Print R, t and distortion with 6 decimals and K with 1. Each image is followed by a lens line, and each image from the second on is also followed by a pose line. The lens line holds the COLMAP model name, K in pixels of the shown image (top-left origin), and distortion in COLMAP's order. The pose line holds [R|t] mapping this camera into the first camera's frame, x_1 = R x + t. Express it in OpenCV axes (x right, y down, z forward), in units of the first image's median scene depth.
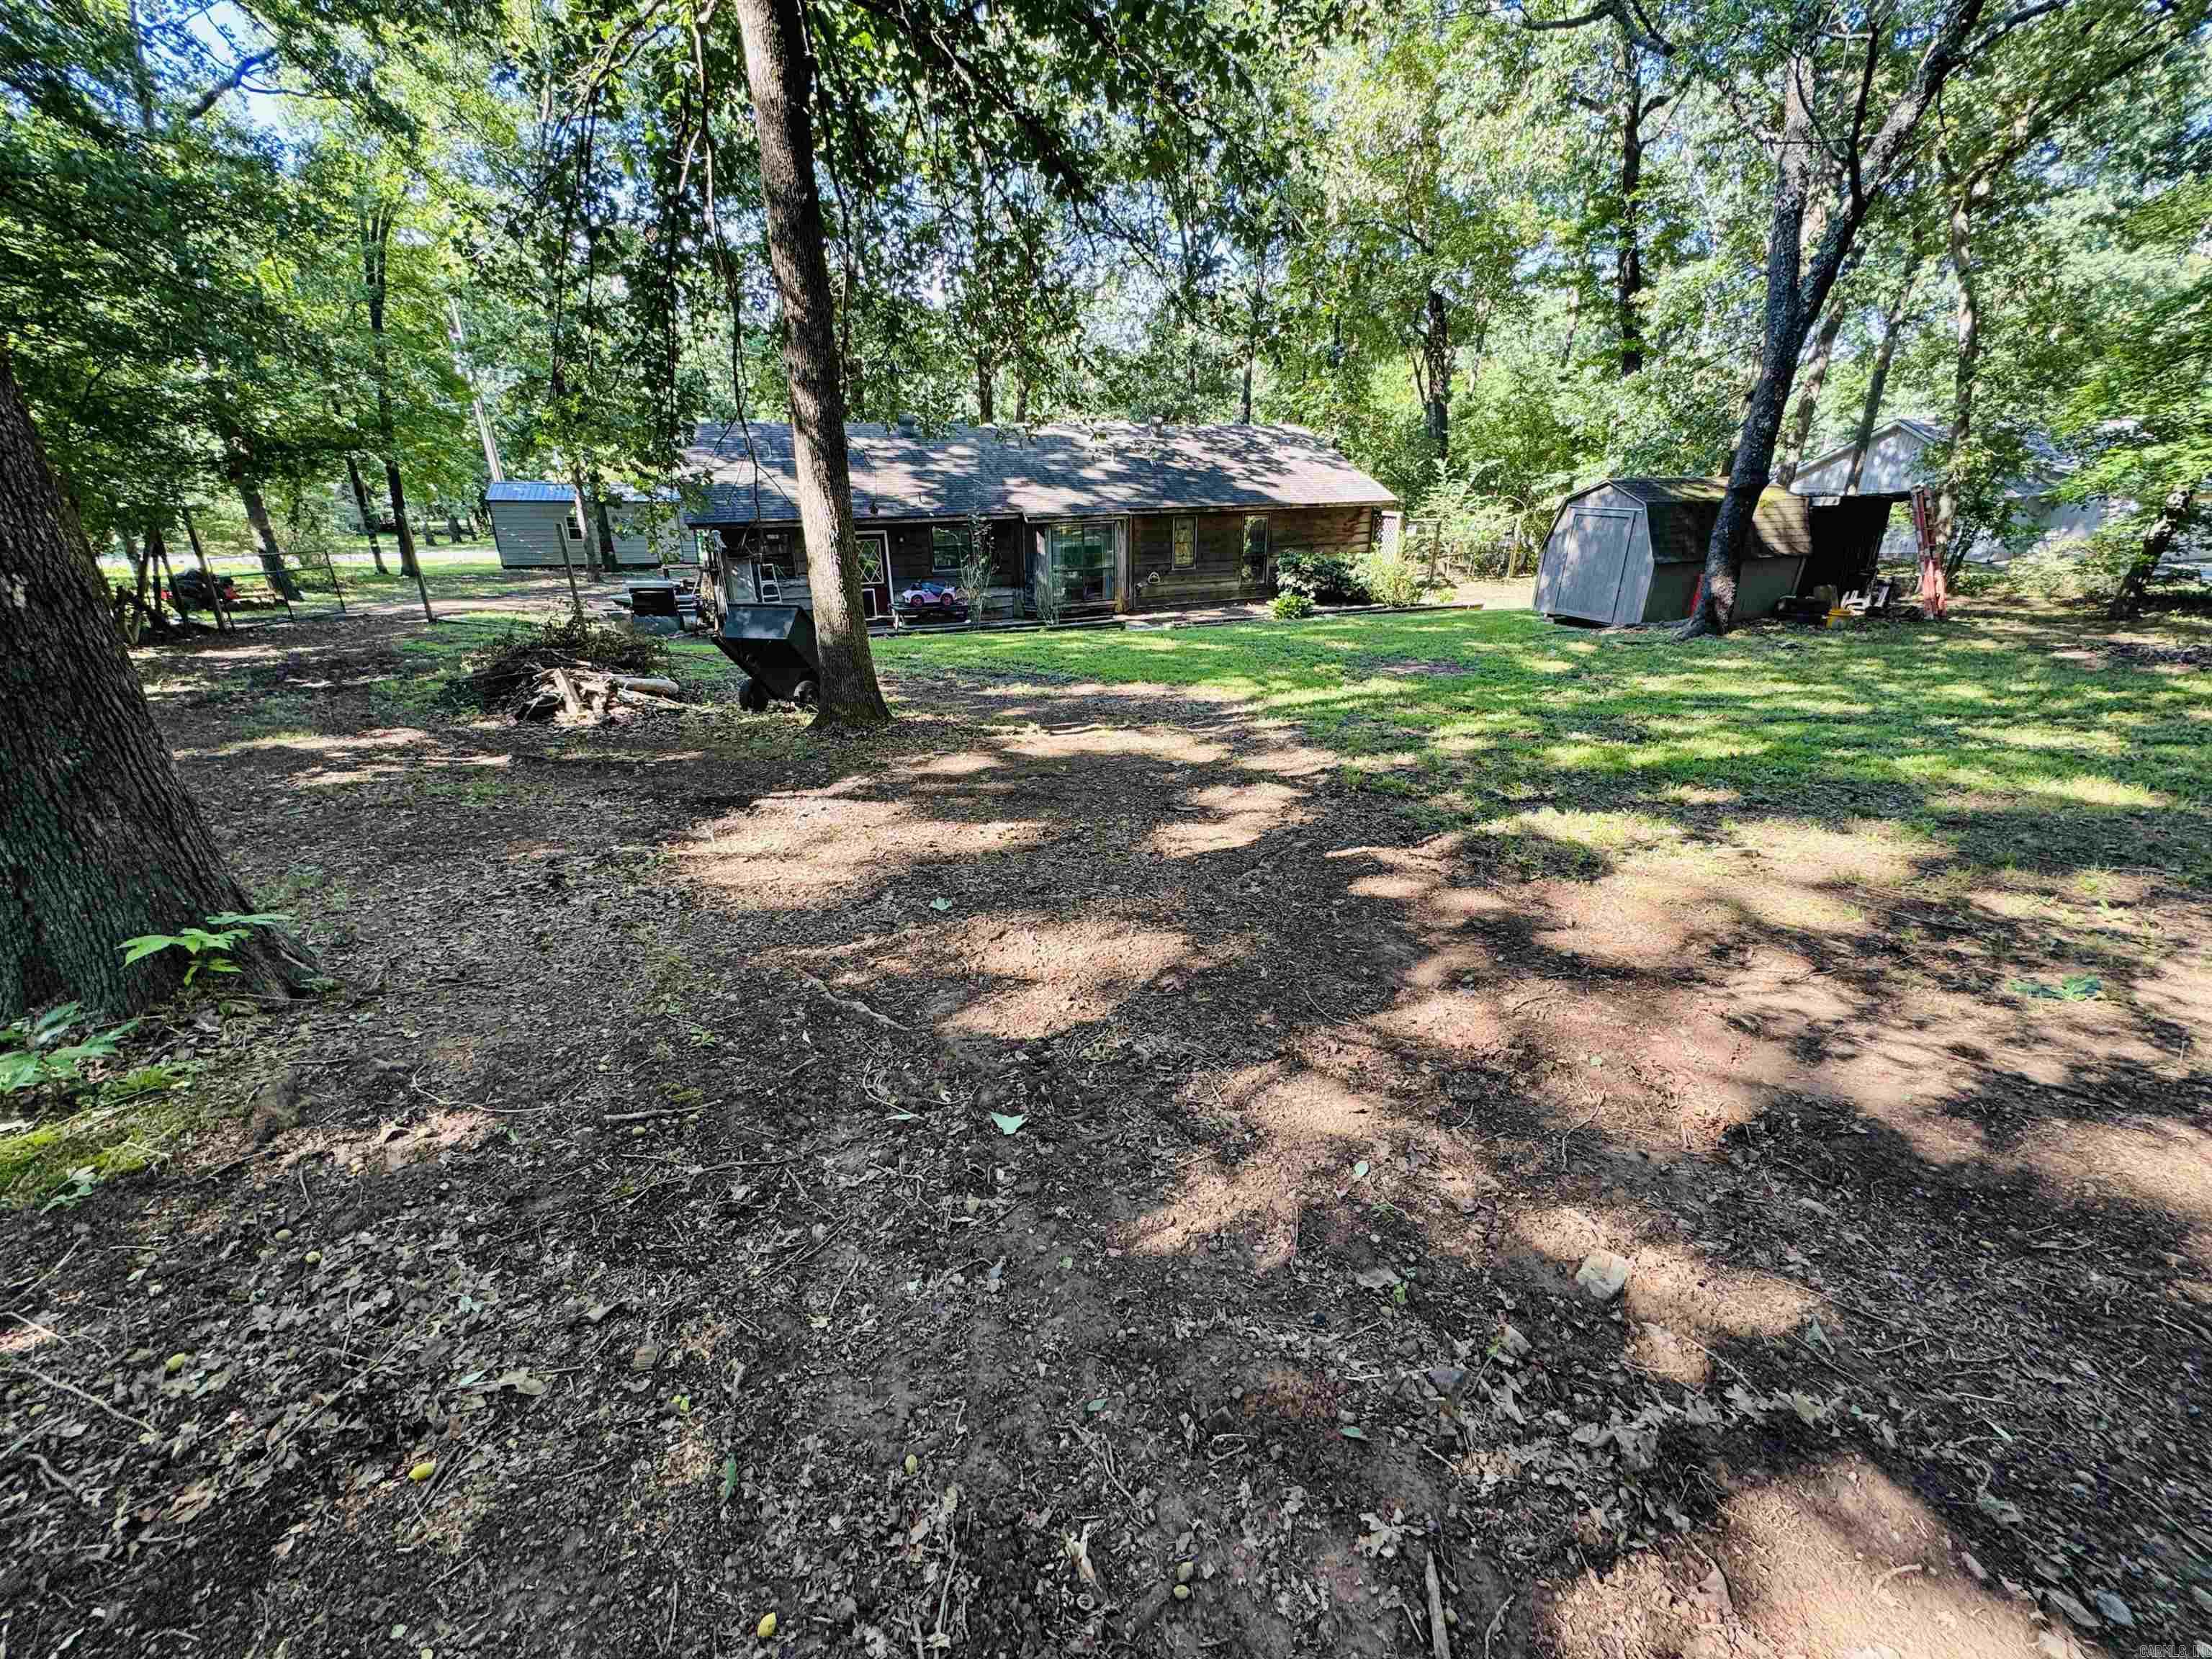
lens RADIAL K [[889.1, 0, 1106.0], [0, 889.1, 829.5], [0, 0, 1]] dist [-0.000082, 0.000097]
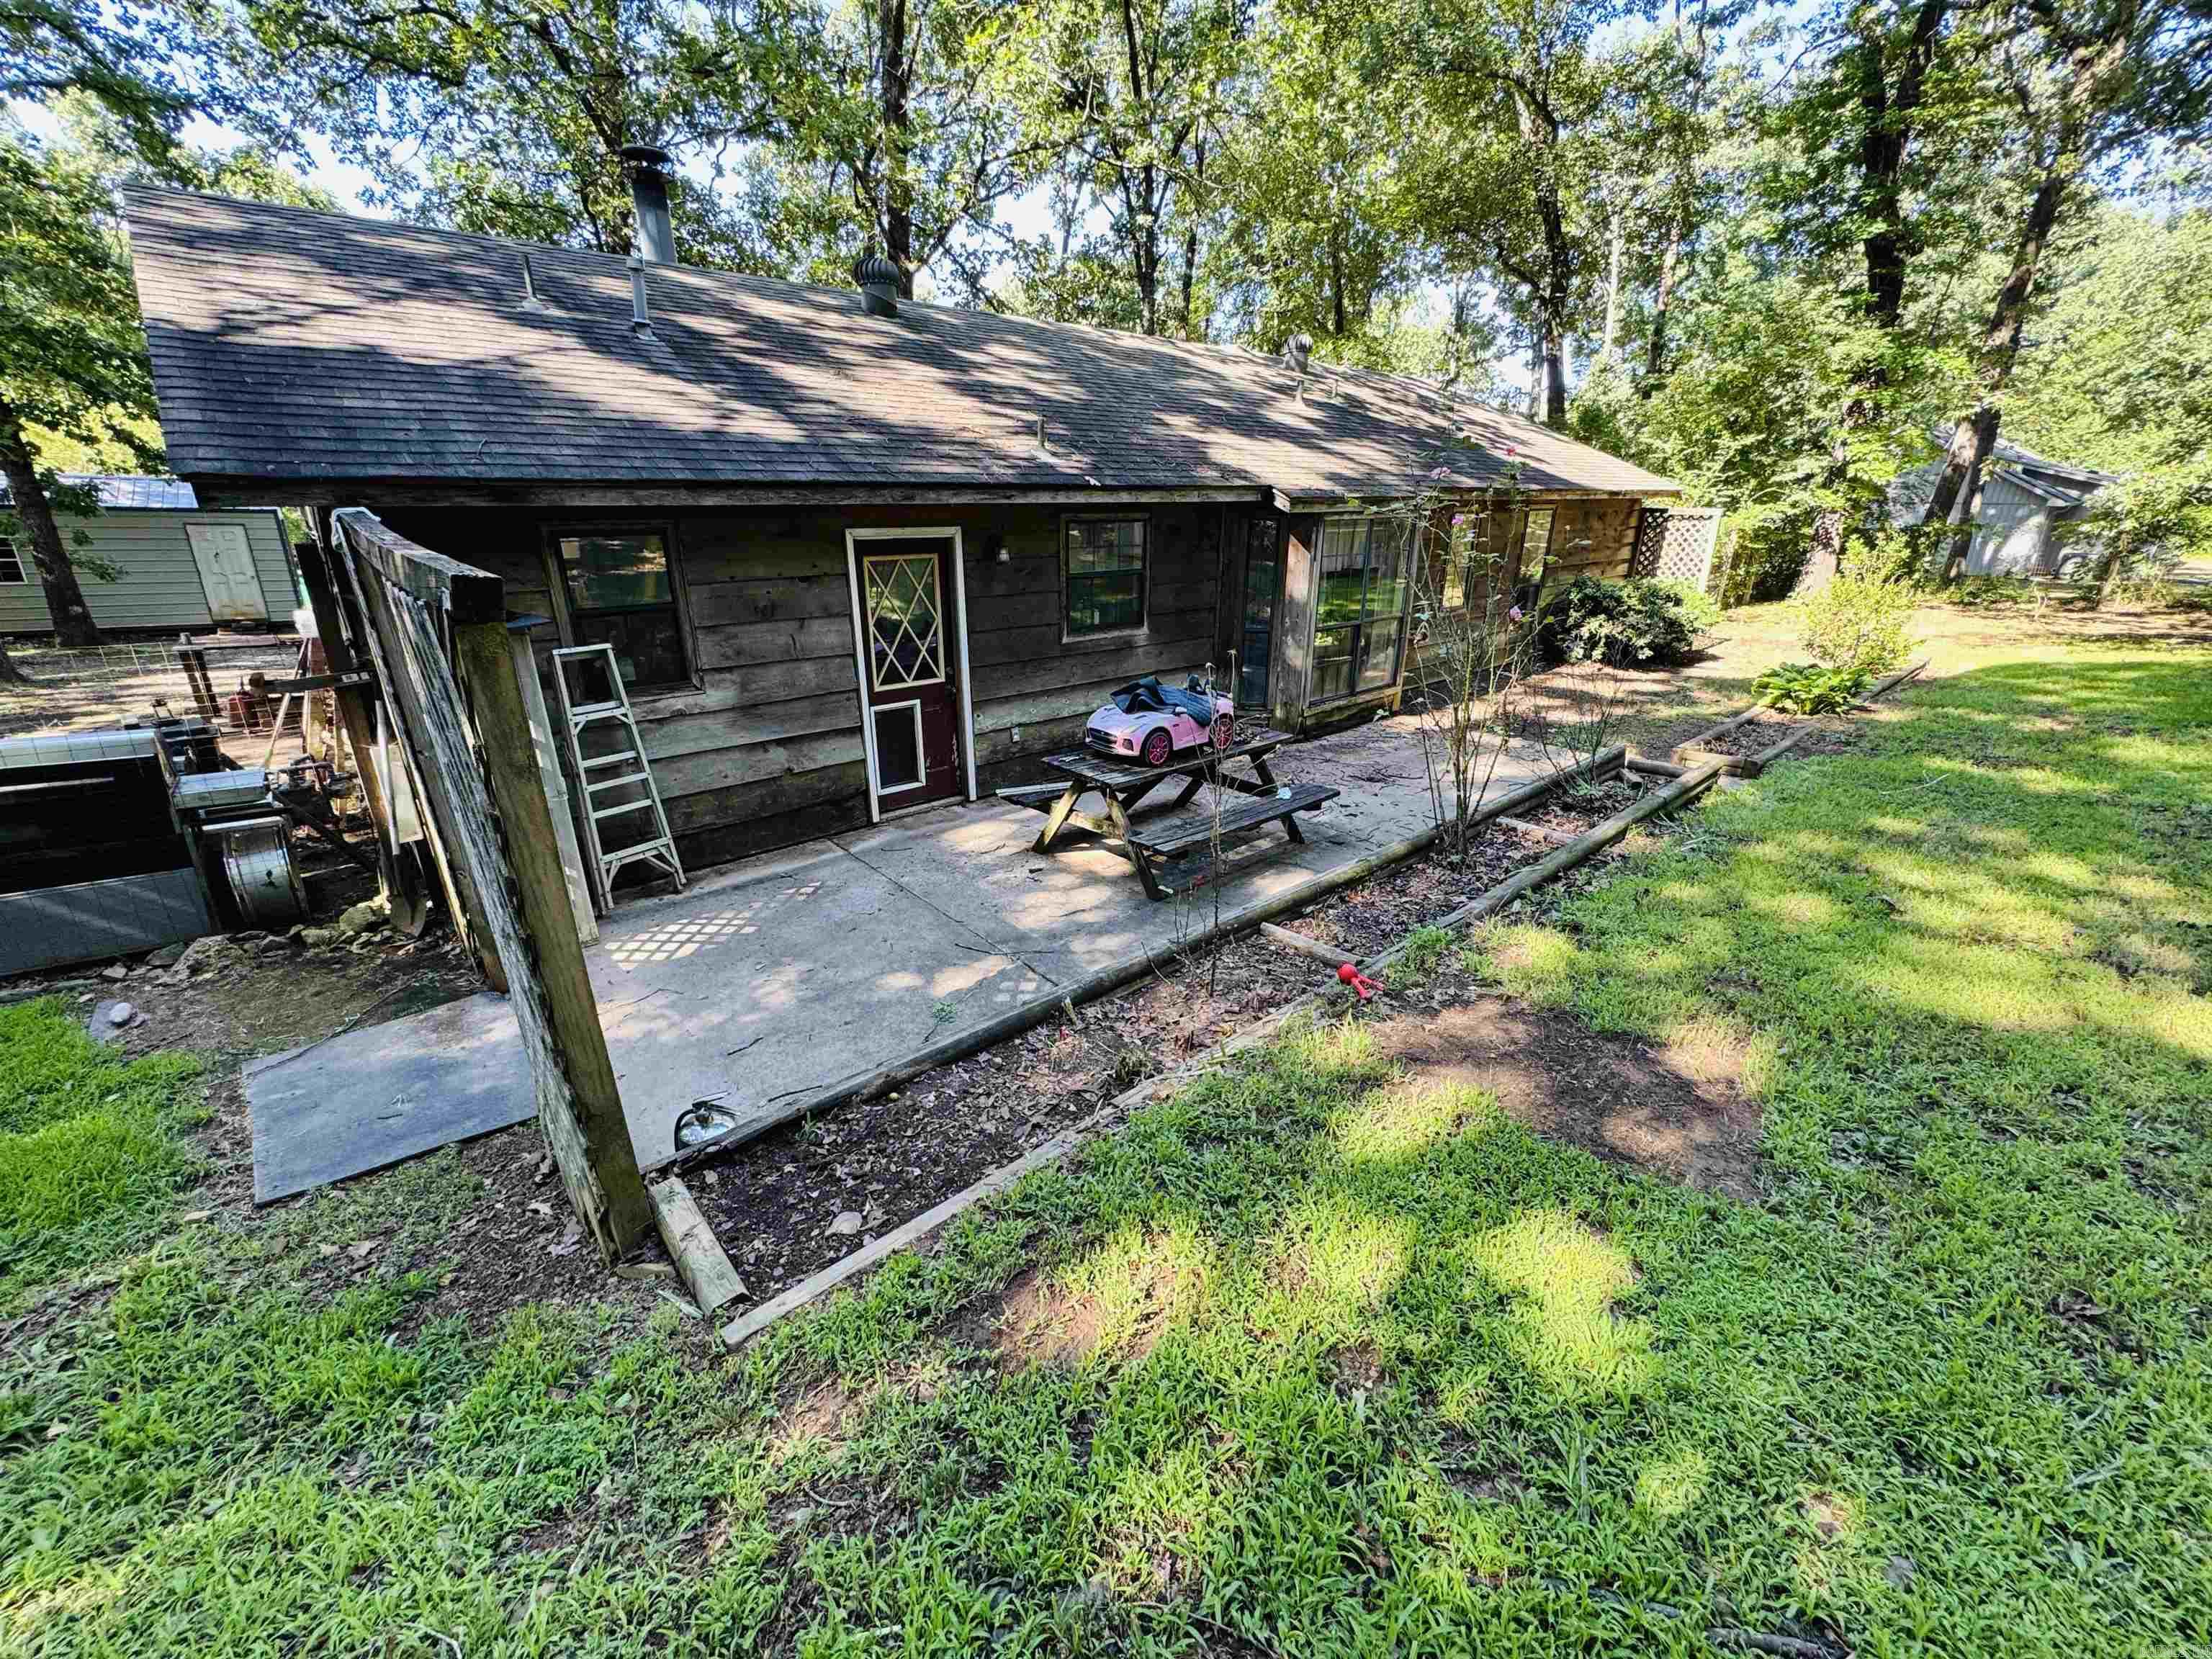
lens RADIAL K [[889.1, 0, 1106.0], [0, 889.1, 829.5], [0, 0, 1]] dist [-0.000082, 0.000097]
pose [[0.952767, -0.096047, 0.288114, -0.271279], [0.106609, 0.994076, -0.021156, -0.190208], [-0.284375, 0.050873, 0.957362, 0.605566]]
